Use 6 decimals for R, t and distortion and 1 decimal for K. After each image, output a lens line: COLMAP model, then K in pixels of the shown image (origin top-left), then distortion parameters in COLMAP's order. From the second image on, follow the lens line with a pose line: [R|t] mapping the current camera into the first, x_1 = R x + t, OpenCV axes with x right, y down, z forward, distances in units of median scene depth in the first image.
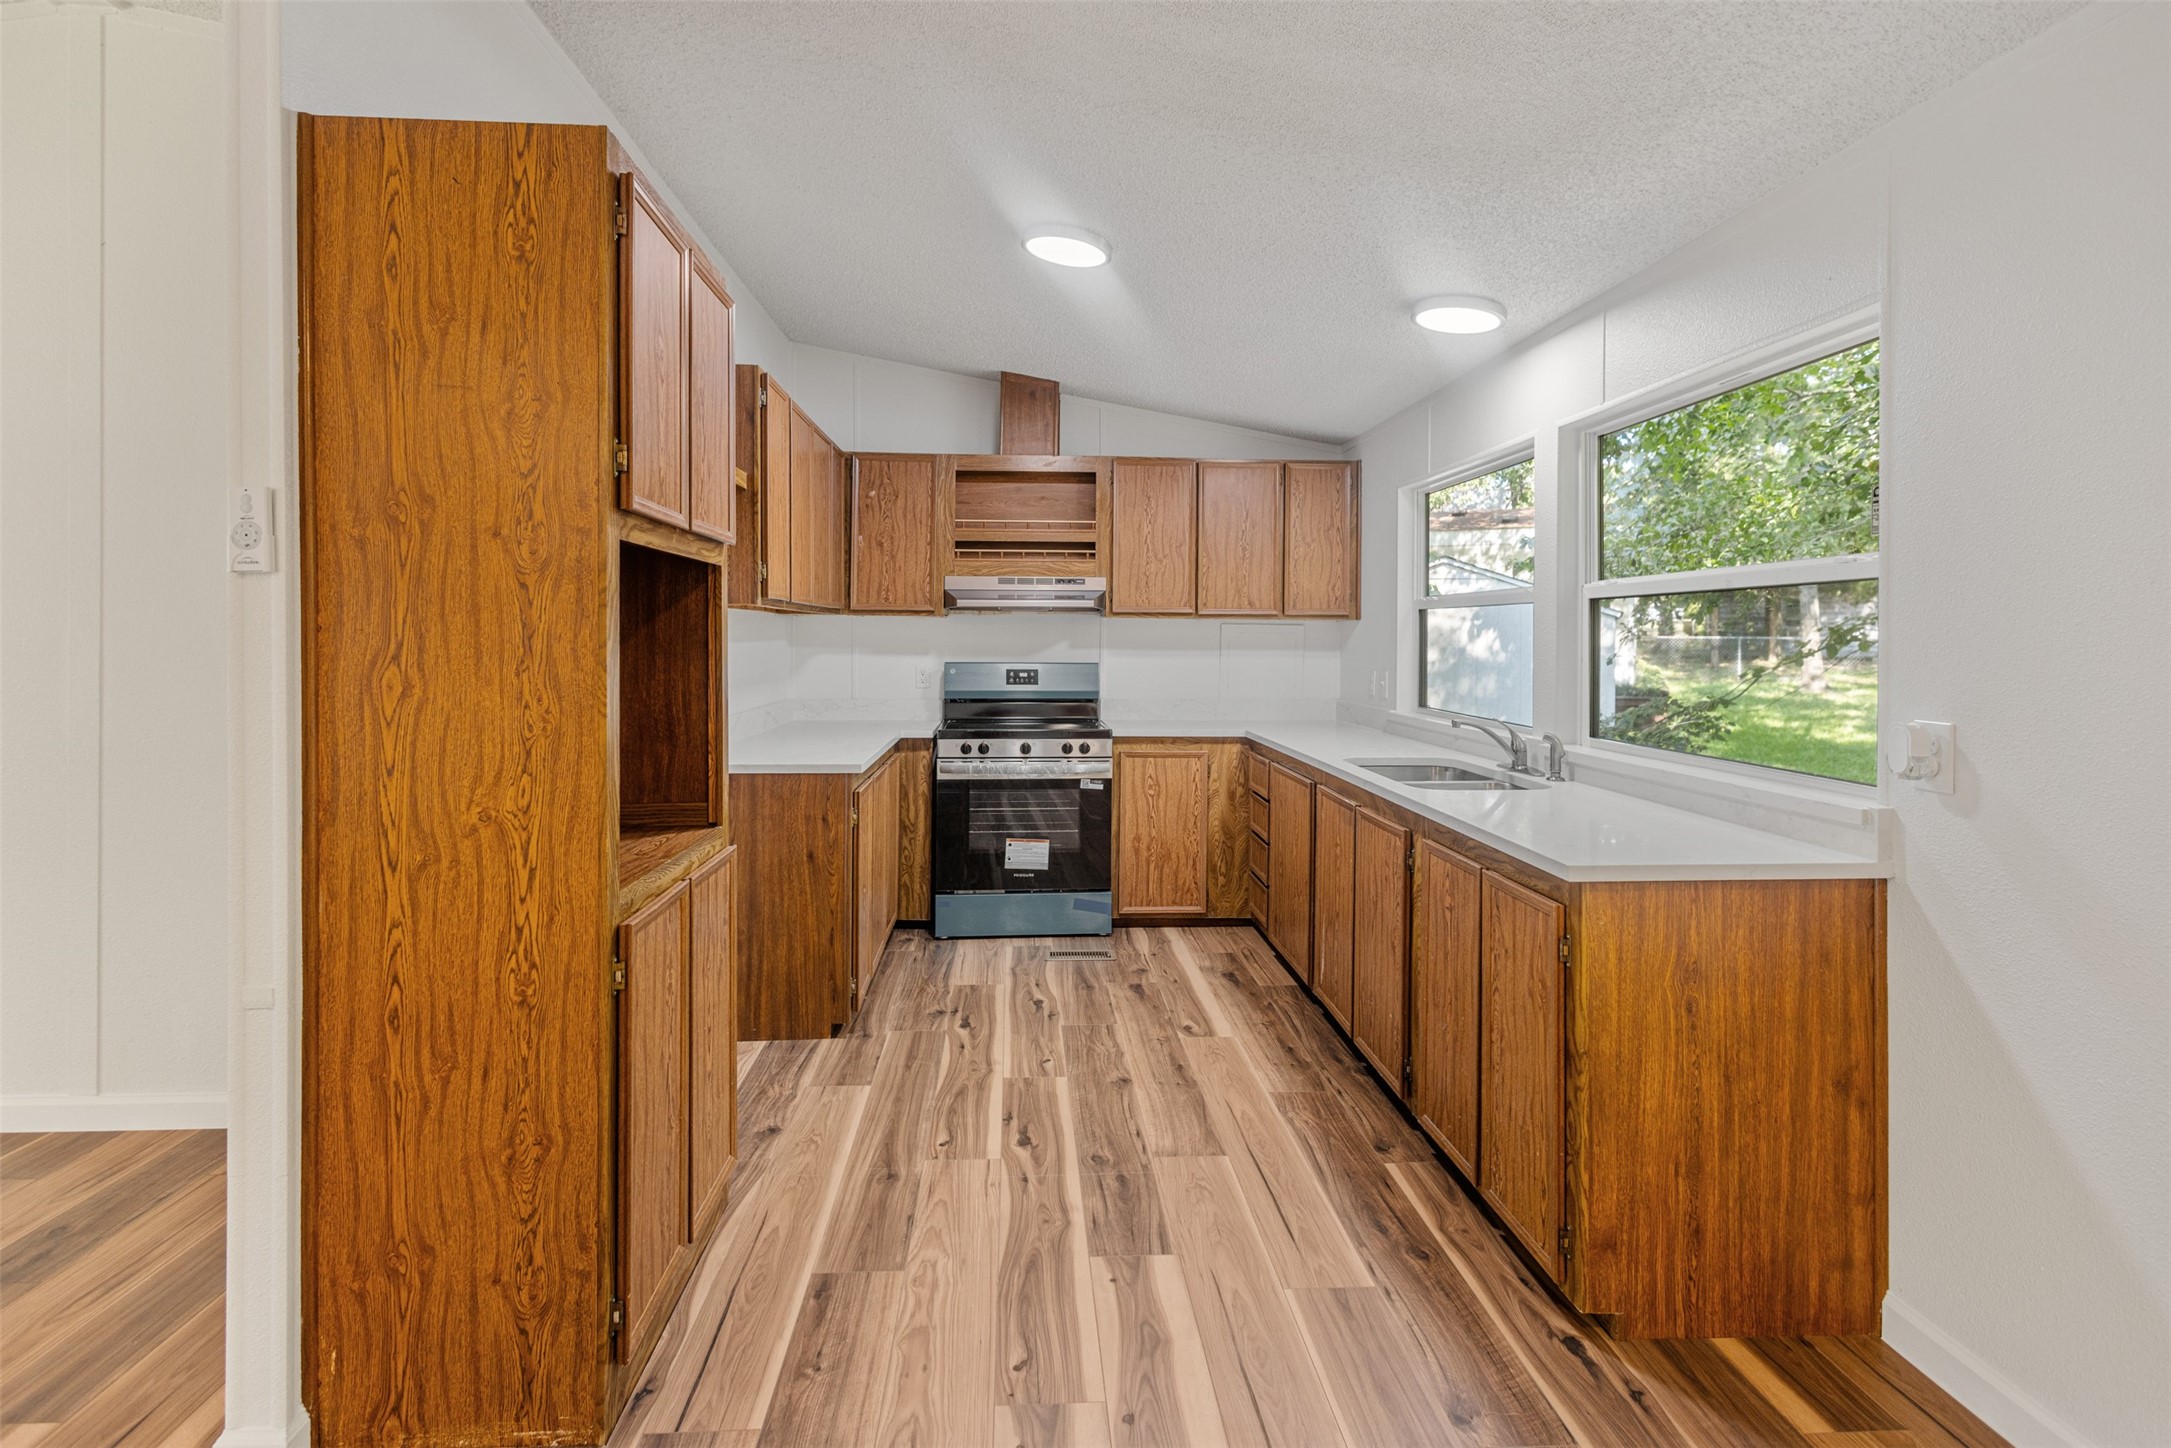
lens RADIAL K [[1003.3, 0, 1045.1], [0, 1003.3, 664.5], [0, 0, 1]] dist [0.007781, 0.001262]
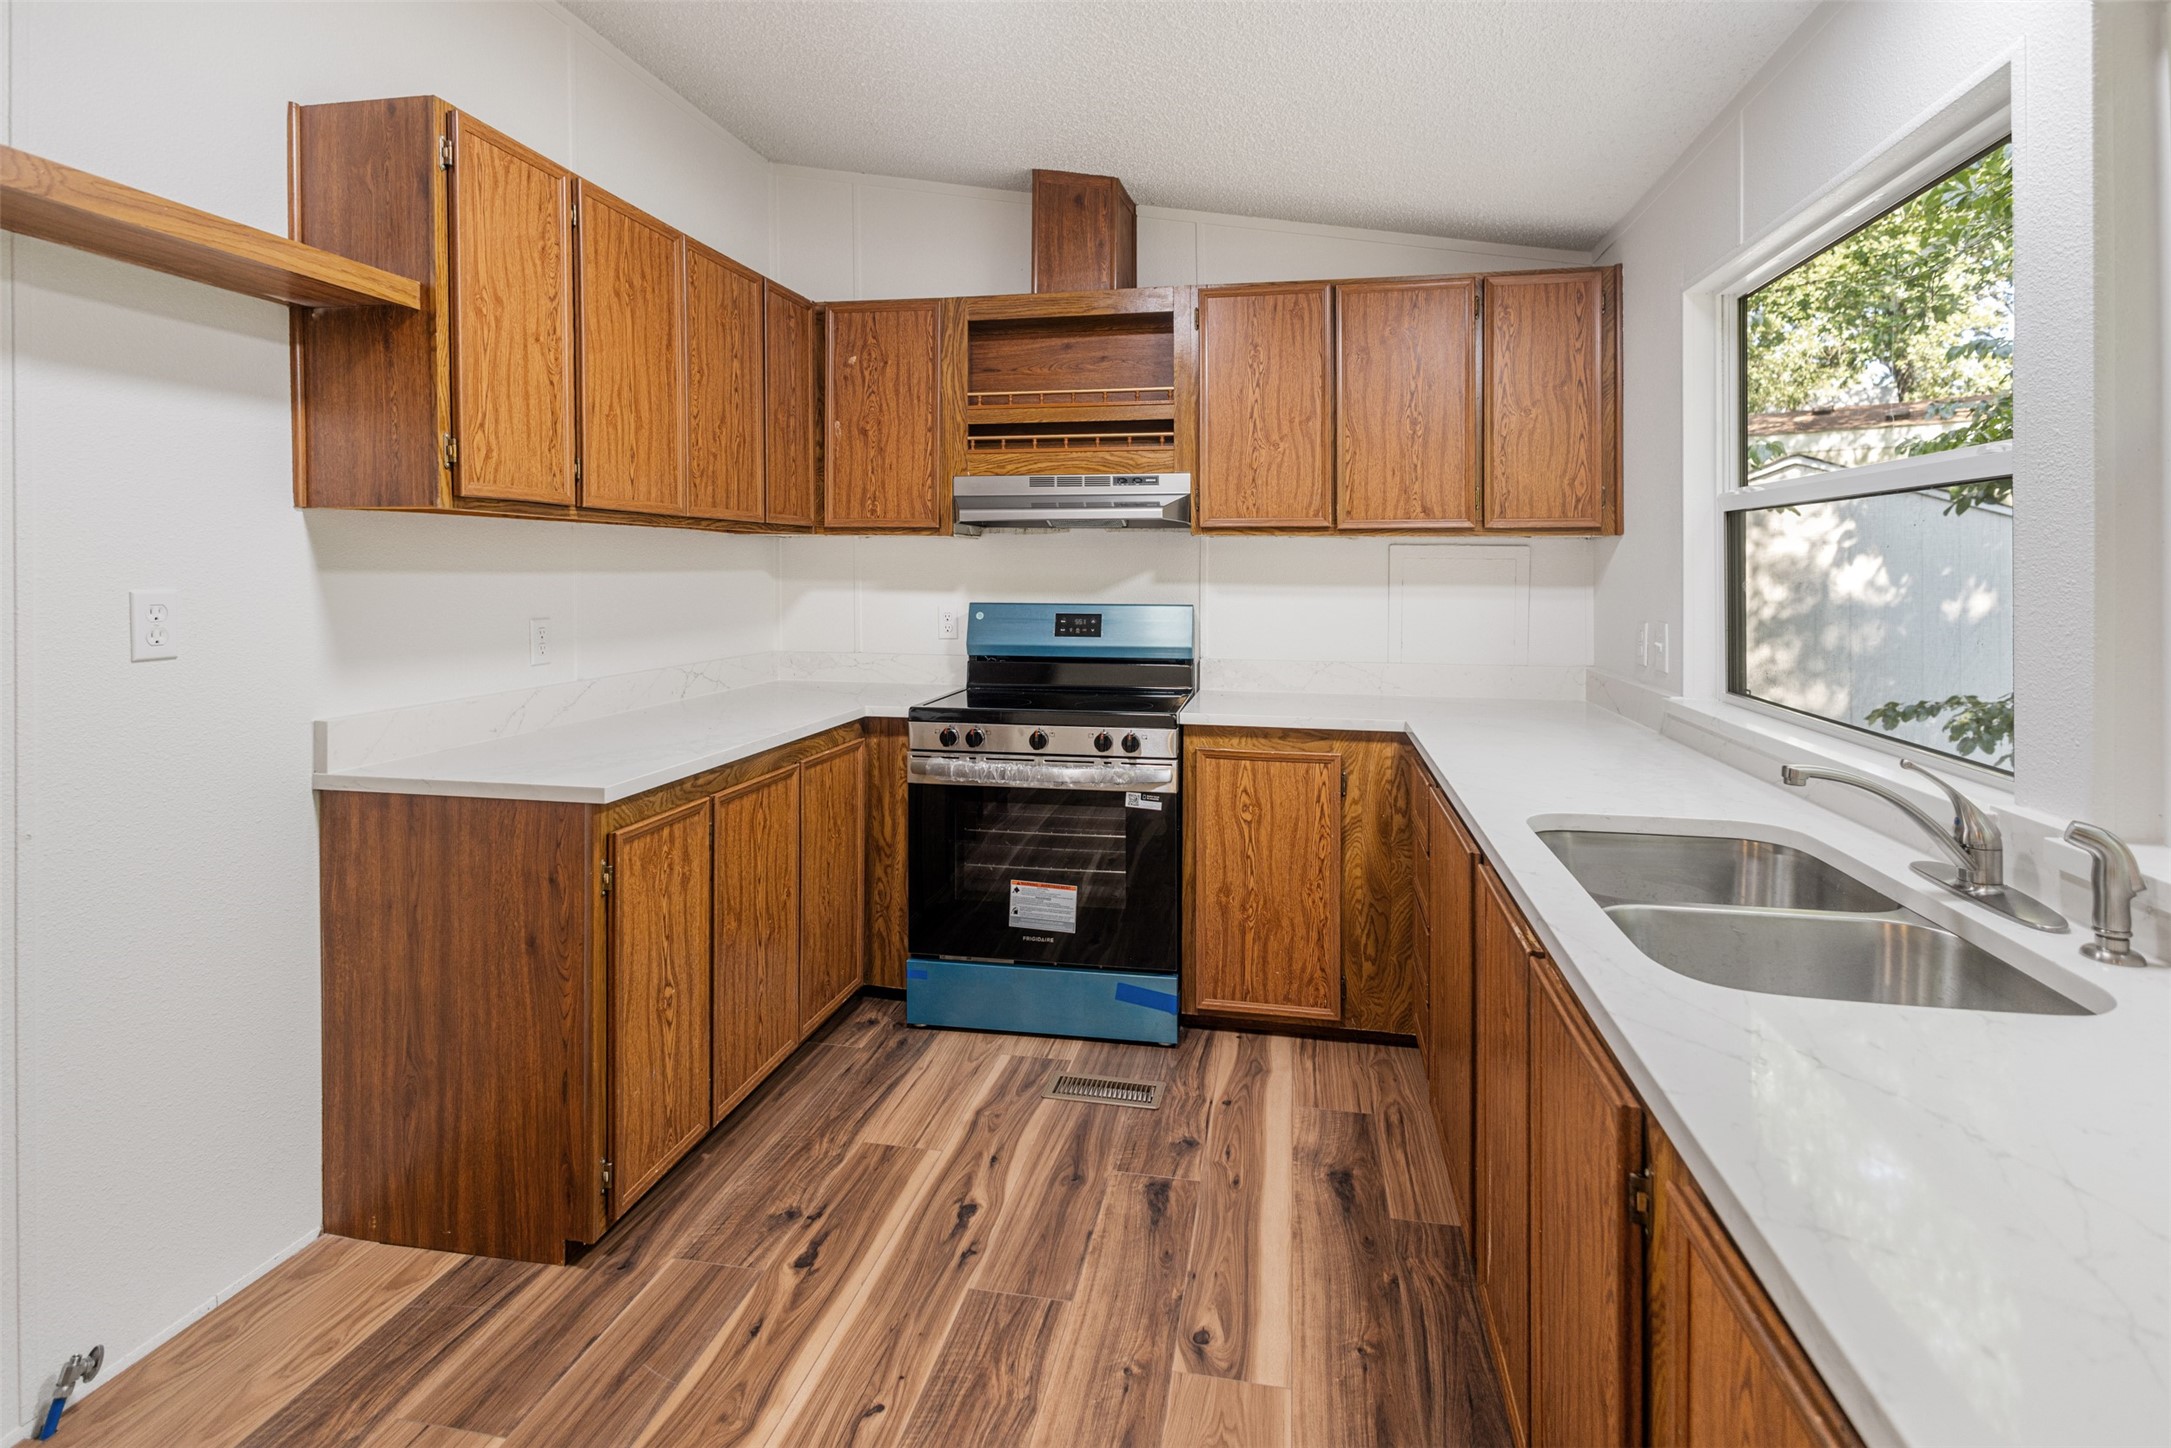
lens RADIAL K [[1003.3, 0, 1094.2], [0, 1003.3, 580.6], [0, 0, 1]] dist [0.007781, 0.001262]
pose [[0.972919, 0.001485, -0.231142, 0.300007], [-0.005716, 0.999828, -0.017637, -0.011643], [0.231076, 0.018481, 0.972760, 0.716075]]
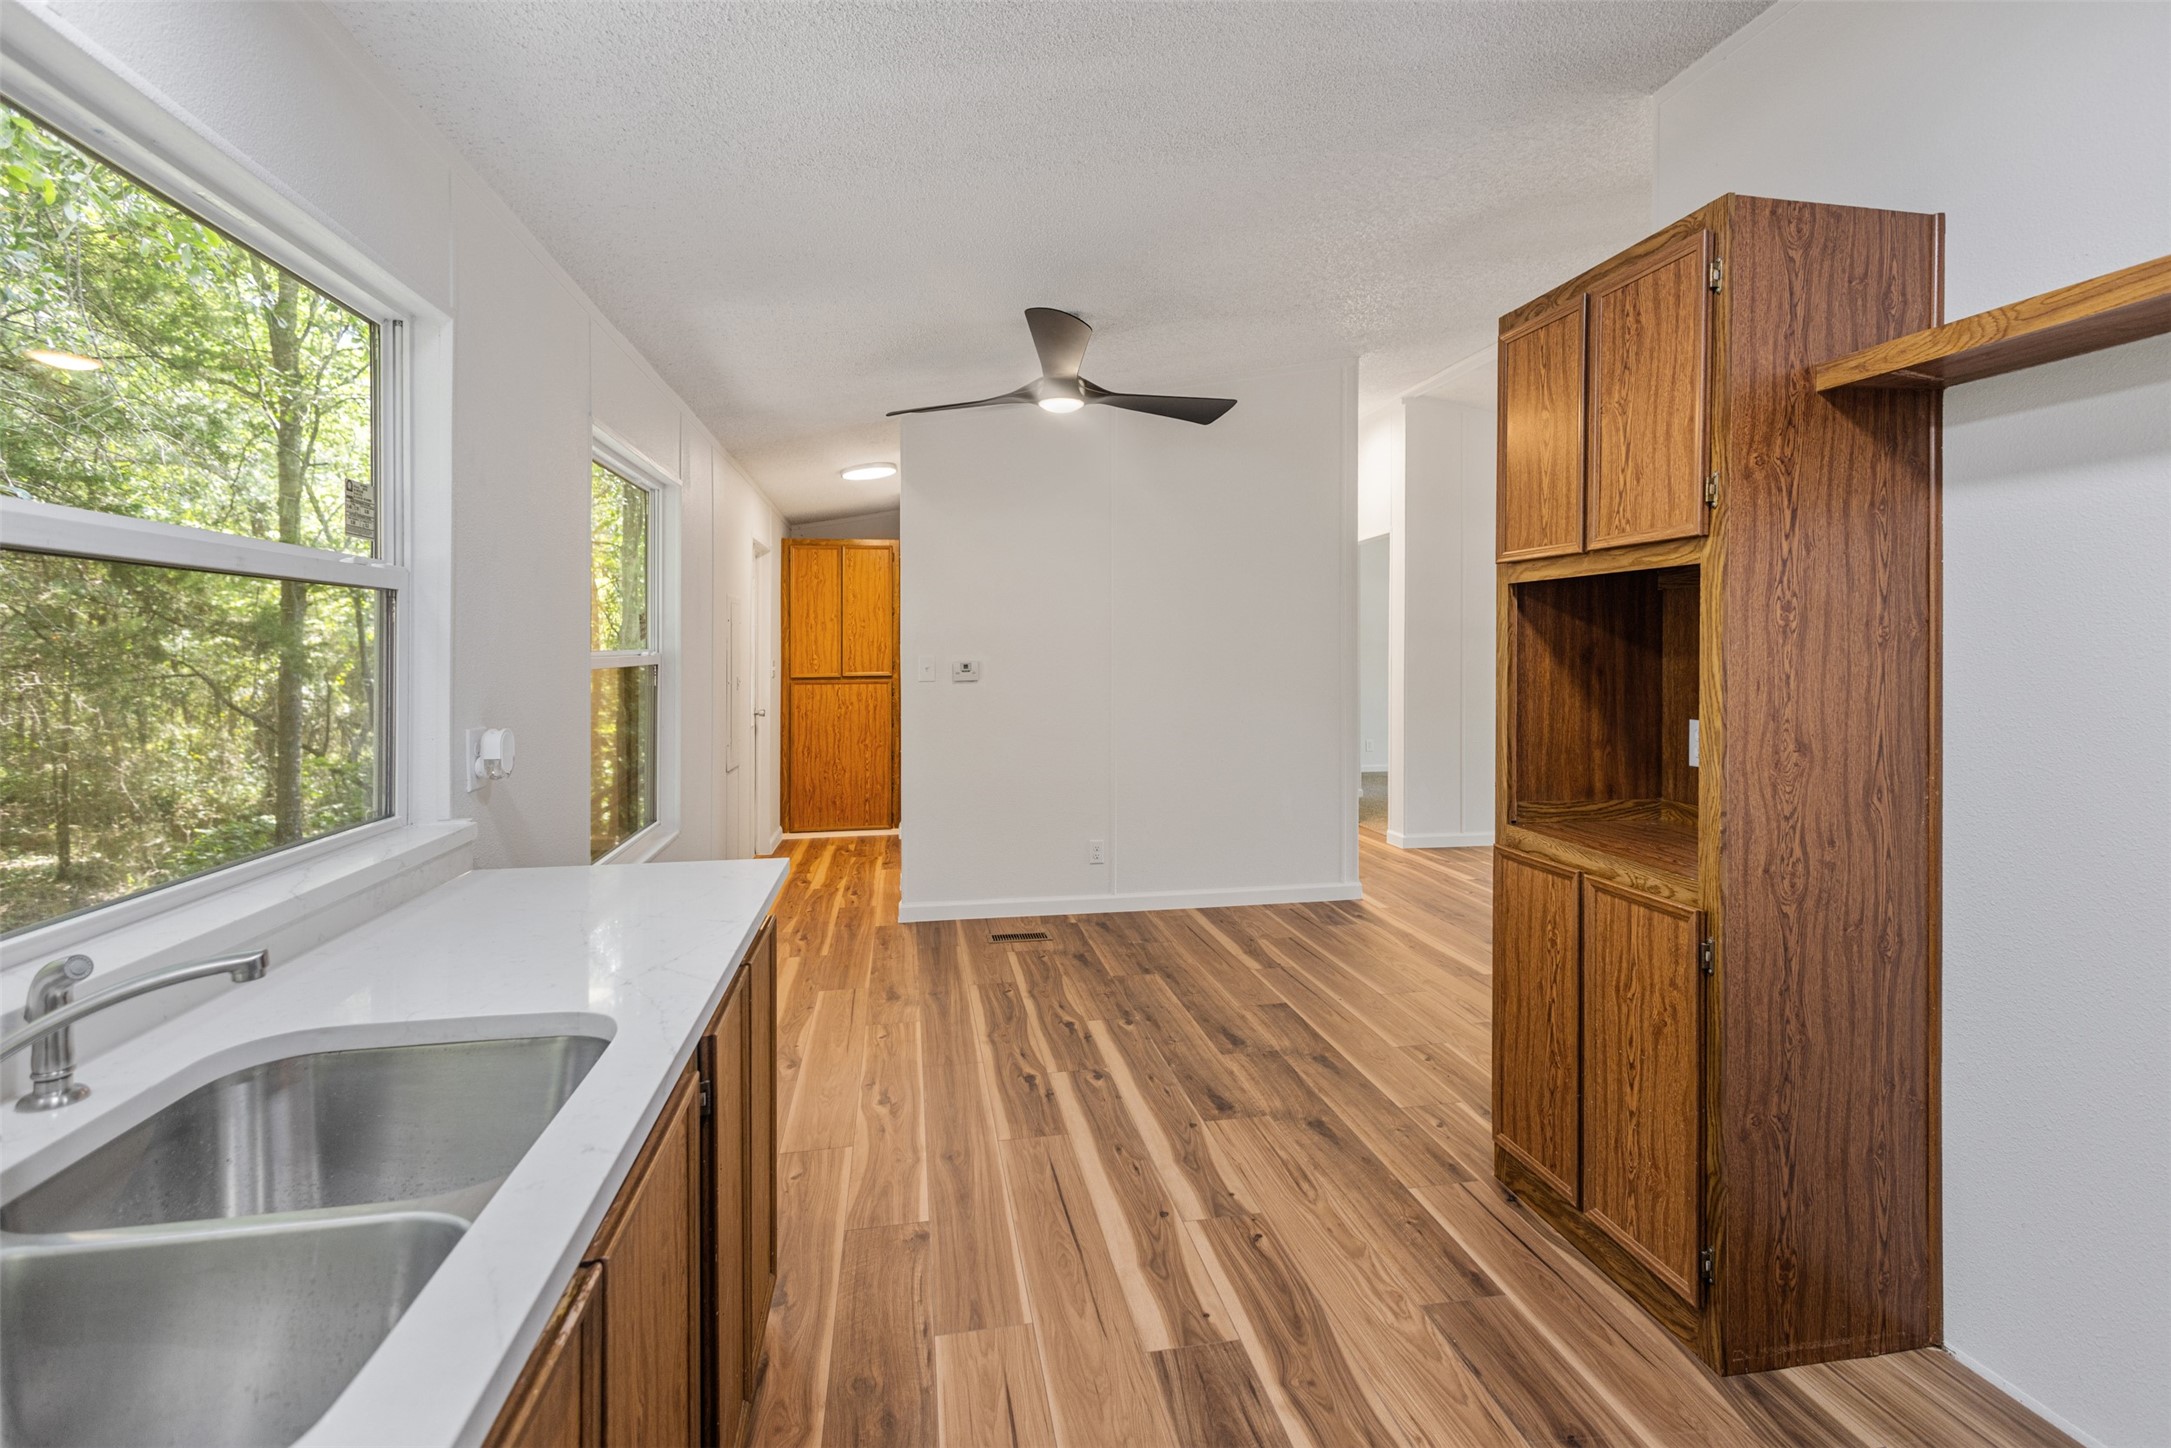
lens RADIAL K [[1003.3, 0, 1084.0], [0, 1003.3, 664.7], [0, 0, 1]] dist [0.007781, 0.001262]
pose [[-0.989672, 0.001910, -0.143340, 0.288217], [-0.004577, 0.998981, 0.044909, -0.049933], [0.143280, 0.045101, -0.988654, 1.714435]]
